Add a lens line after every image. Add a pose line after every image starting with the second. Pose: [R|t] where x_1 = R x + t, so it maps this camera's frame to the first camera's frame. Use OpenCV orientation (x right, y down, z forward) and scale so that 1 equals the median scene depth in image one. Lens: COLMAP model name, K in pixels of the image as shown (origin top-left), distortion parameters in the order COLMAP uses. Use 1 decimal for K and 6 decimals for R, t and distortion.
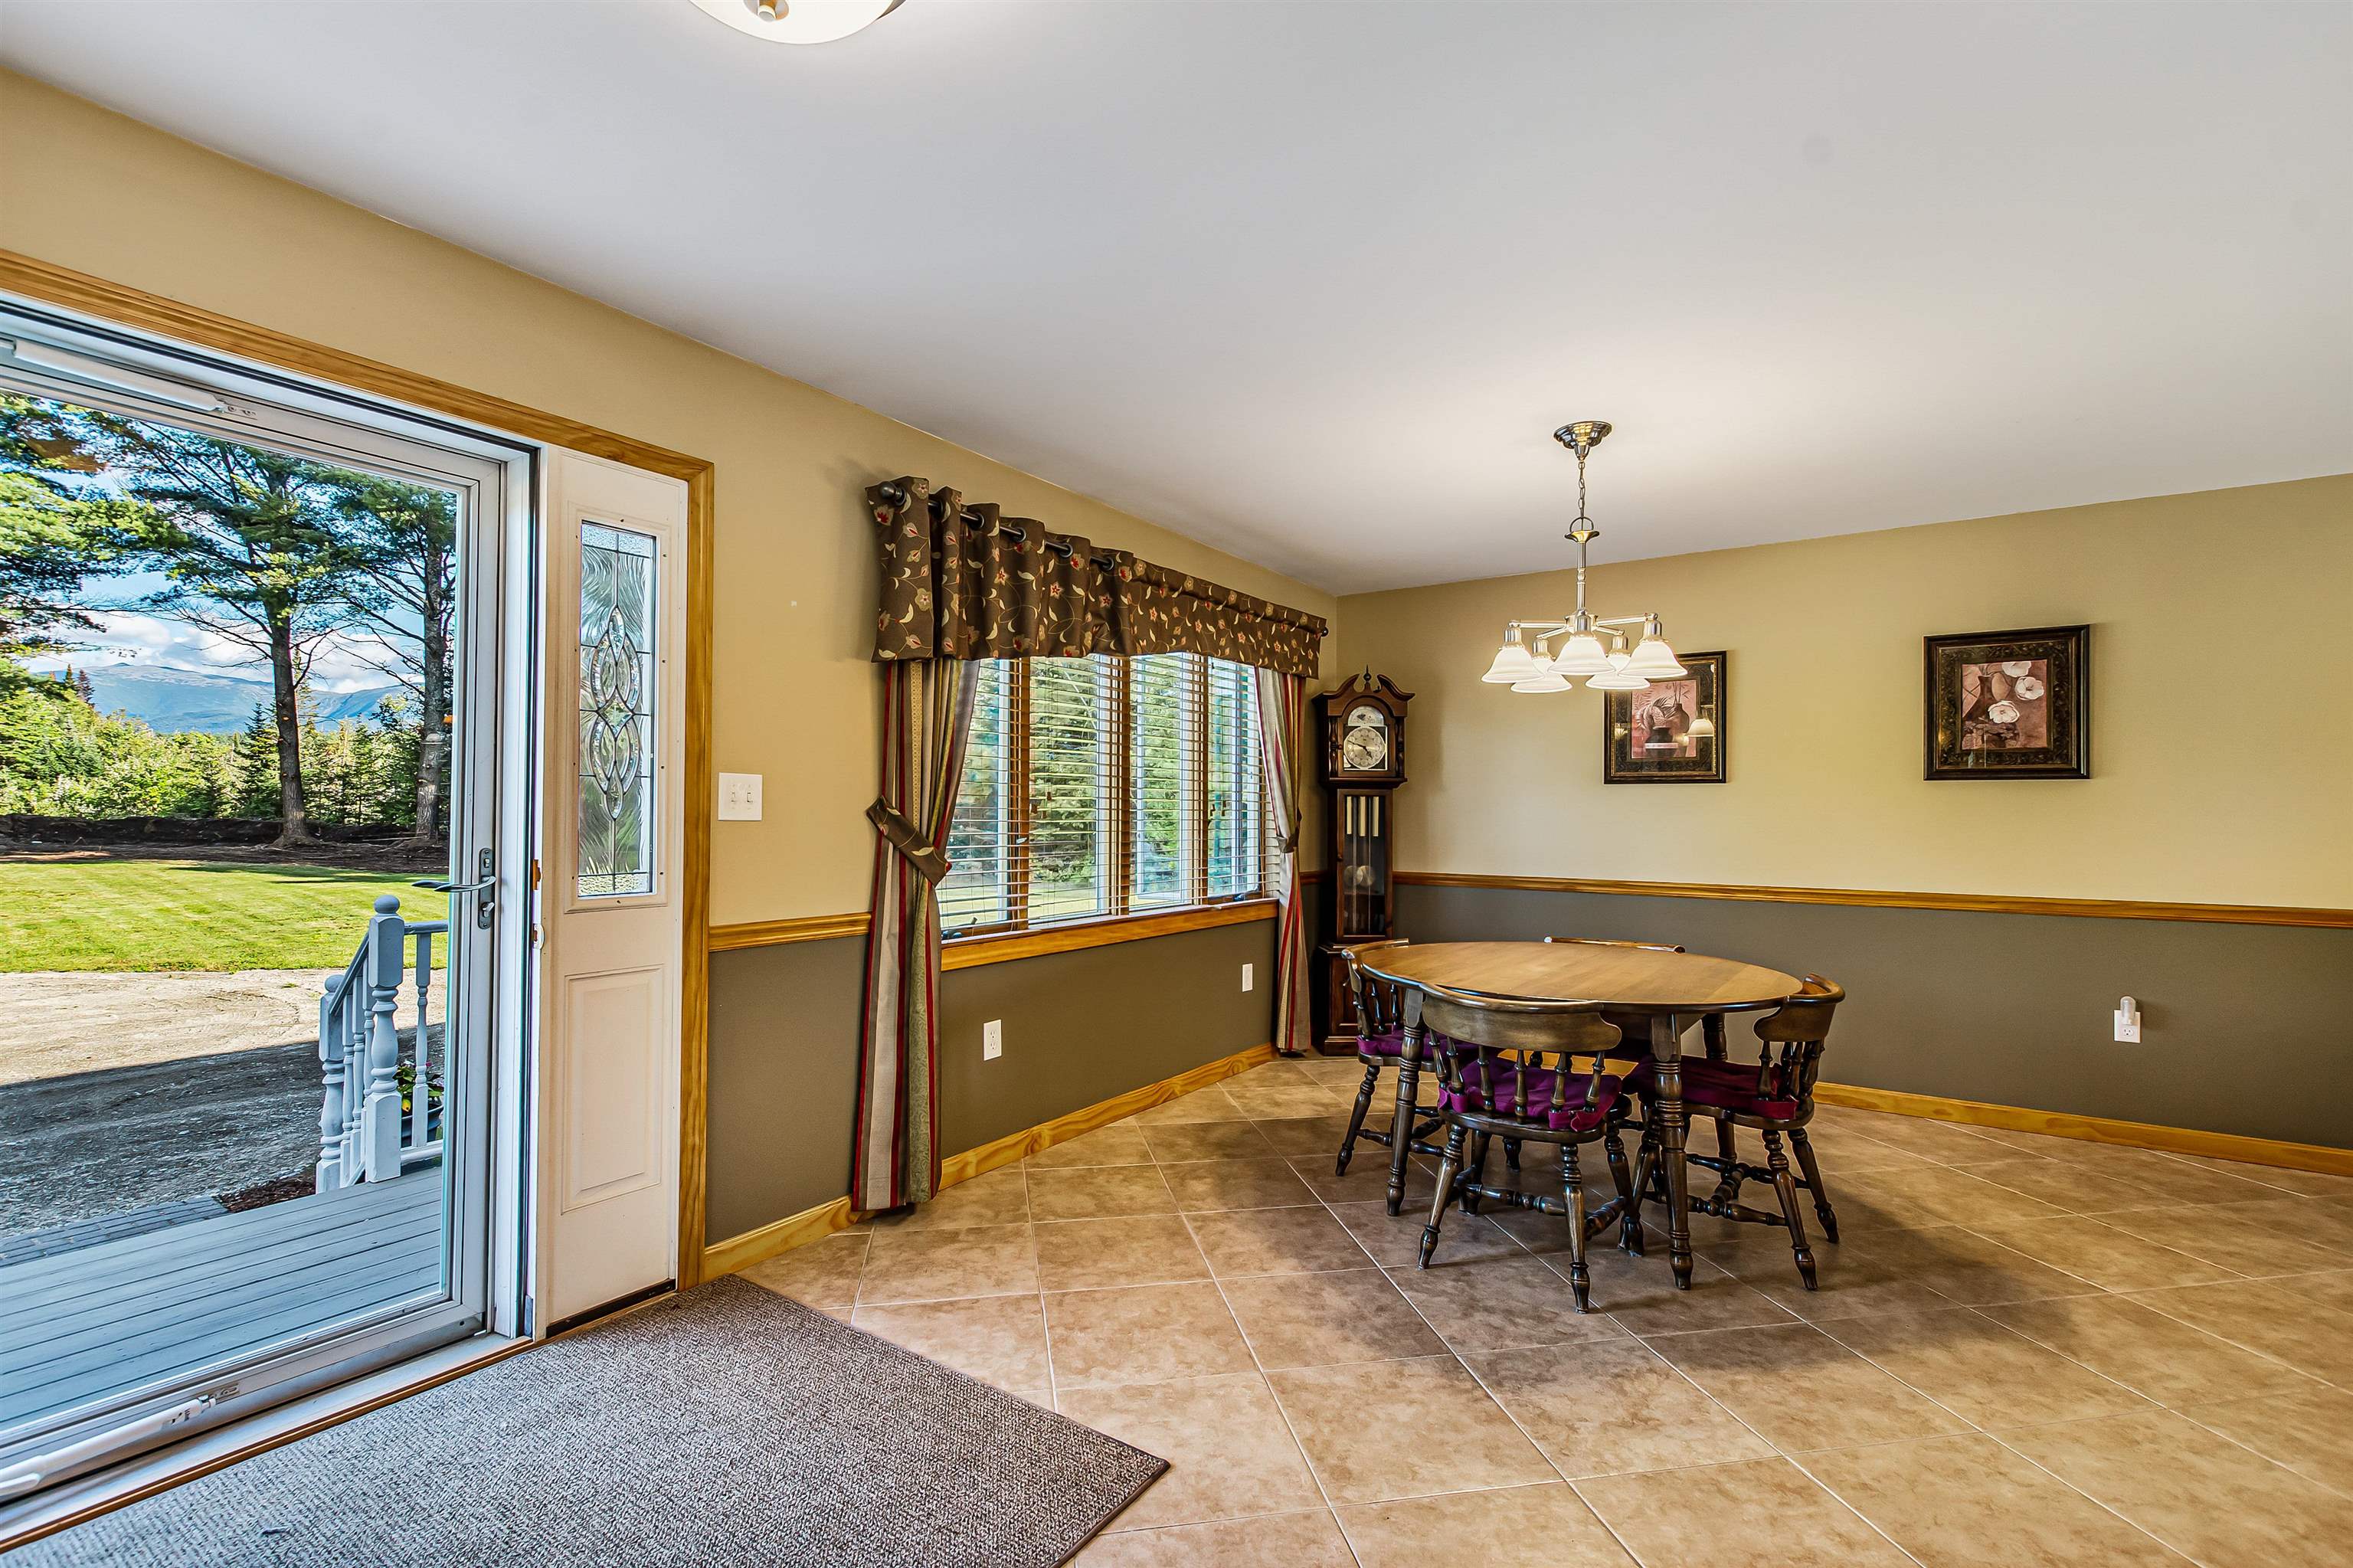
lens RADIAL K [[1048.1, 0, 1169.4], [0, 1048.1, 807.0], [0, 0, 1]] dist [0.003676, -0.000034]
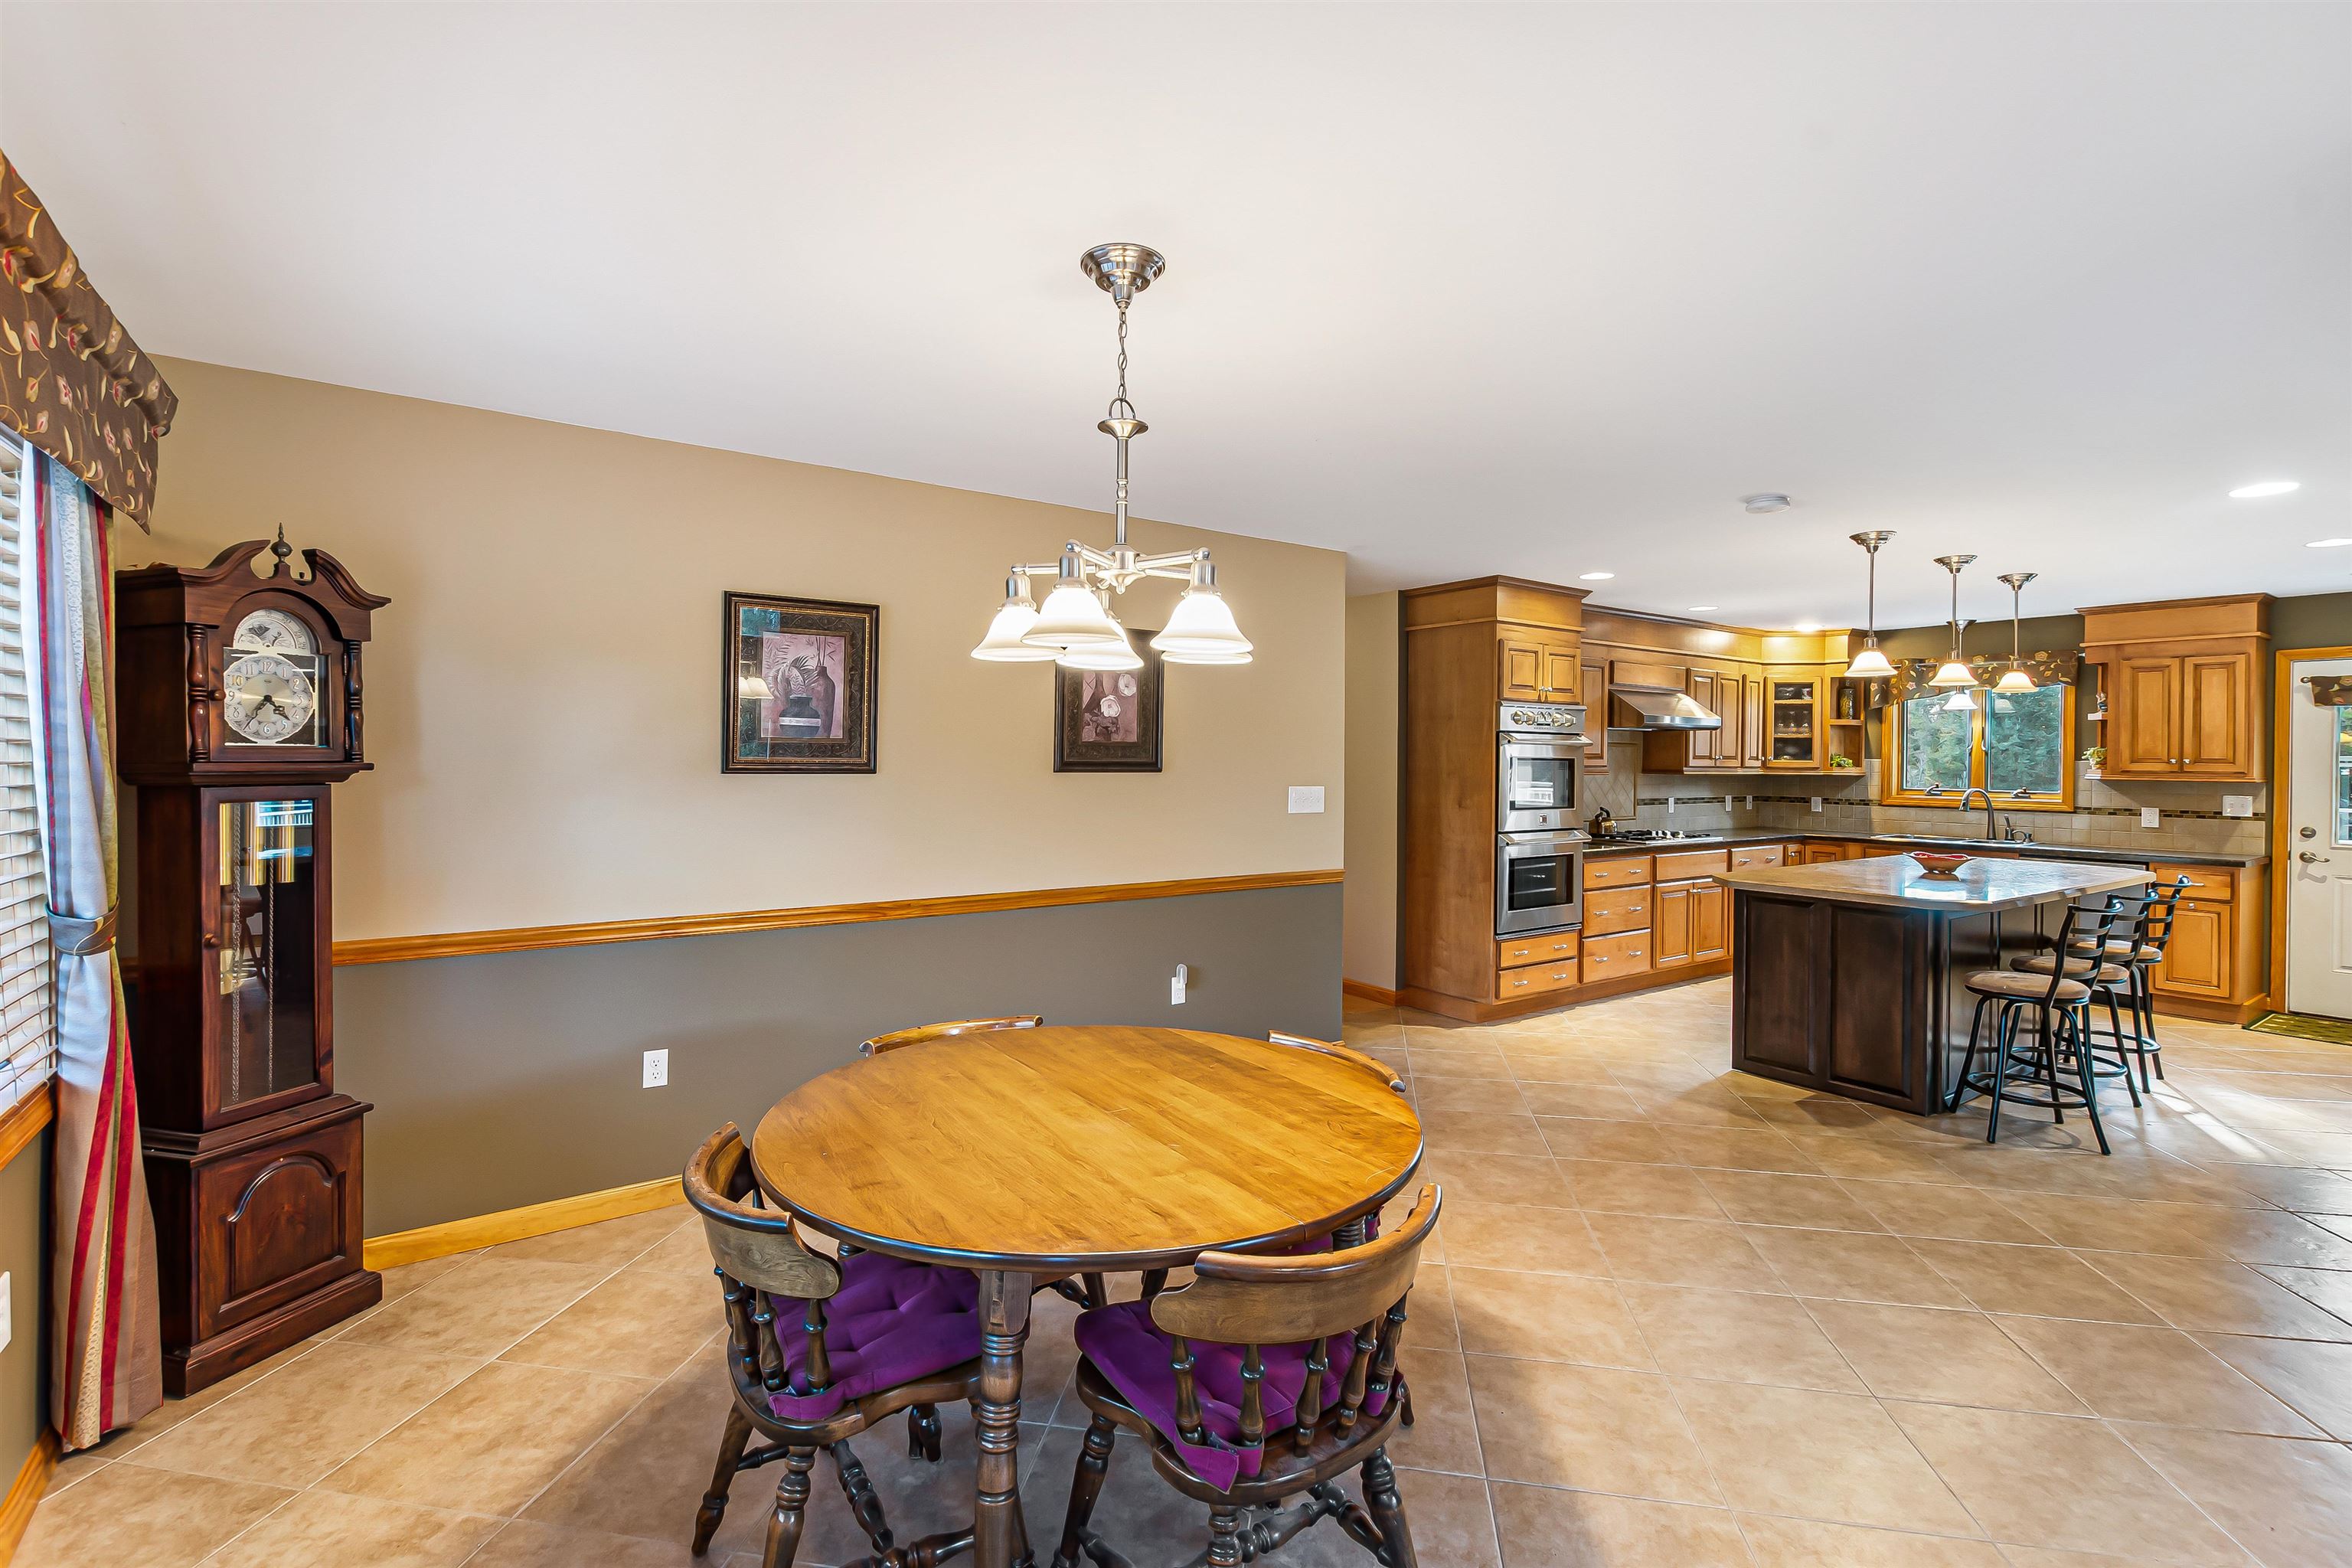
lens RADIAL K [[1070.9, 0, 1174.1], [0, 1070.9, 755.8], [0, 0, 1]] dist [0.017981, -0.007598]
pose [[0.340648, -0.004260, 0.940181, -0.172507], [-0.013370, 0.999867, 0.009375, -0.053098], [-0.940096, -0.015764, 0.340545, 0.589014]]
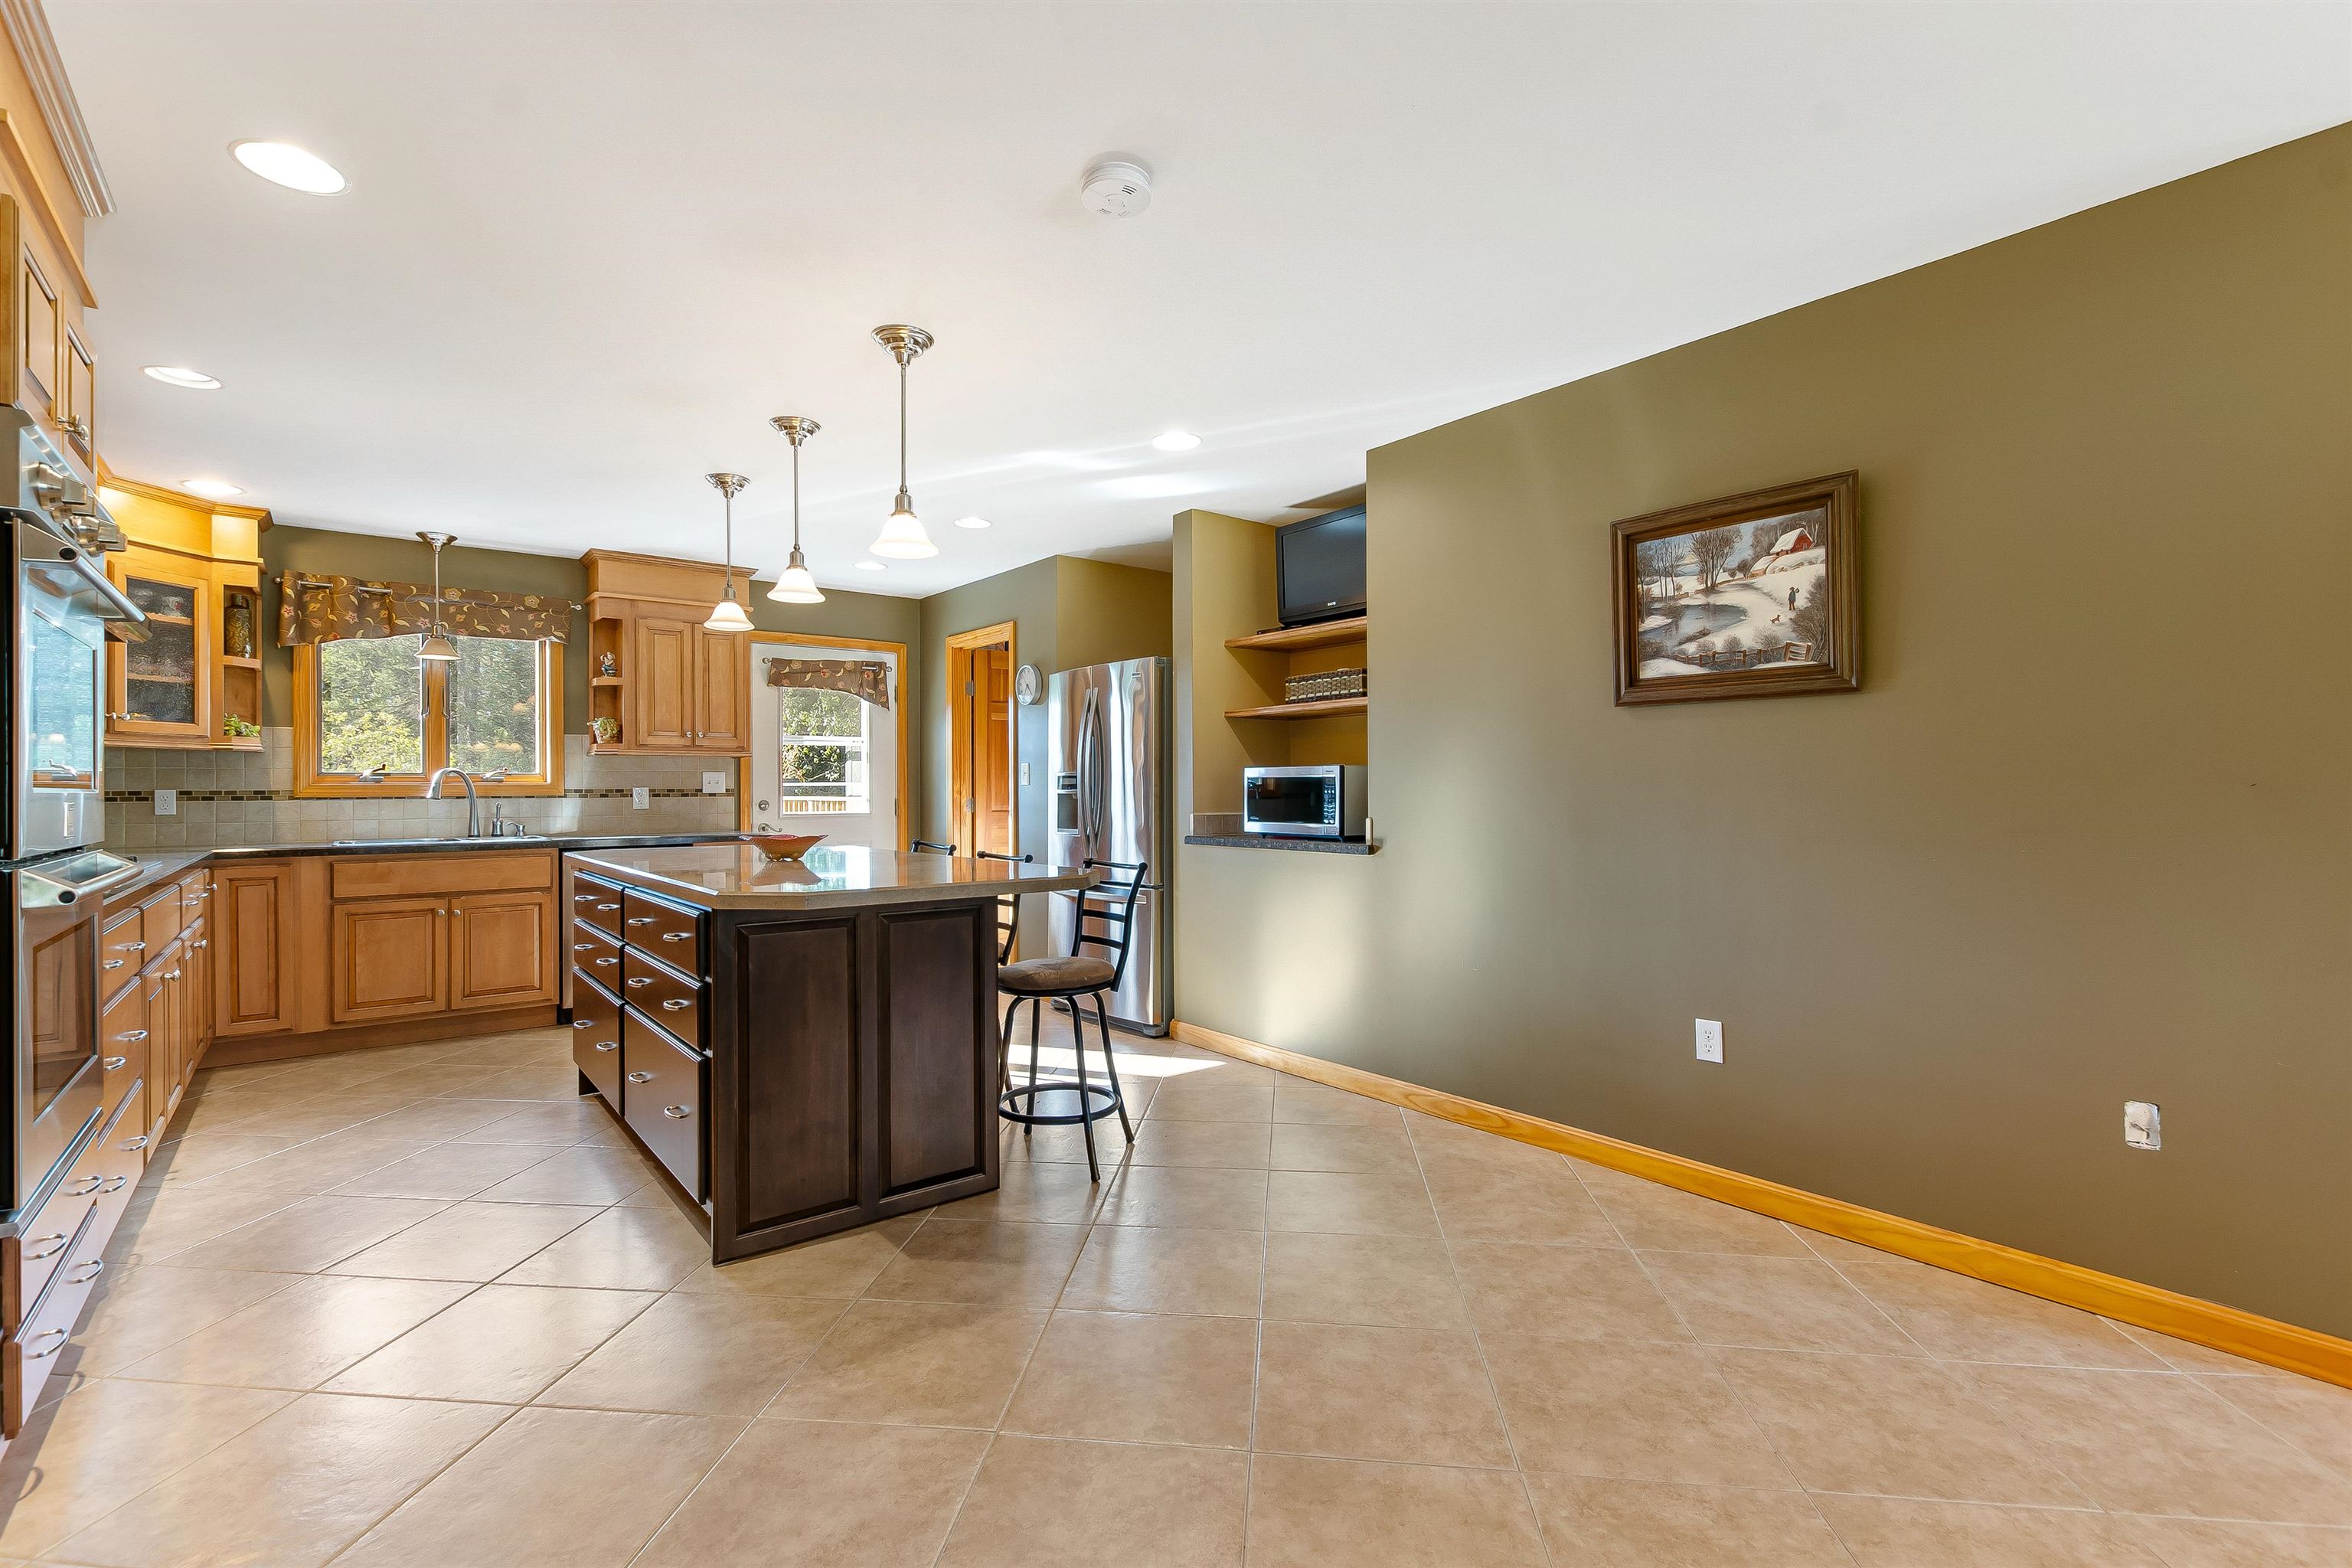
lens RADIAL K [[1048.2, 0, 1172.1], [0, 1048.2, 787.2], [0, 0, 1]] dist [0.016611, -0.007476]
pose [[-0.956598, -0.002418, 0.291401, 0.755385], [-0.004024, 0.999980, -0.004914, 0.025317], [-0.291383, -0.005873, -0.956588, 0.922629]]
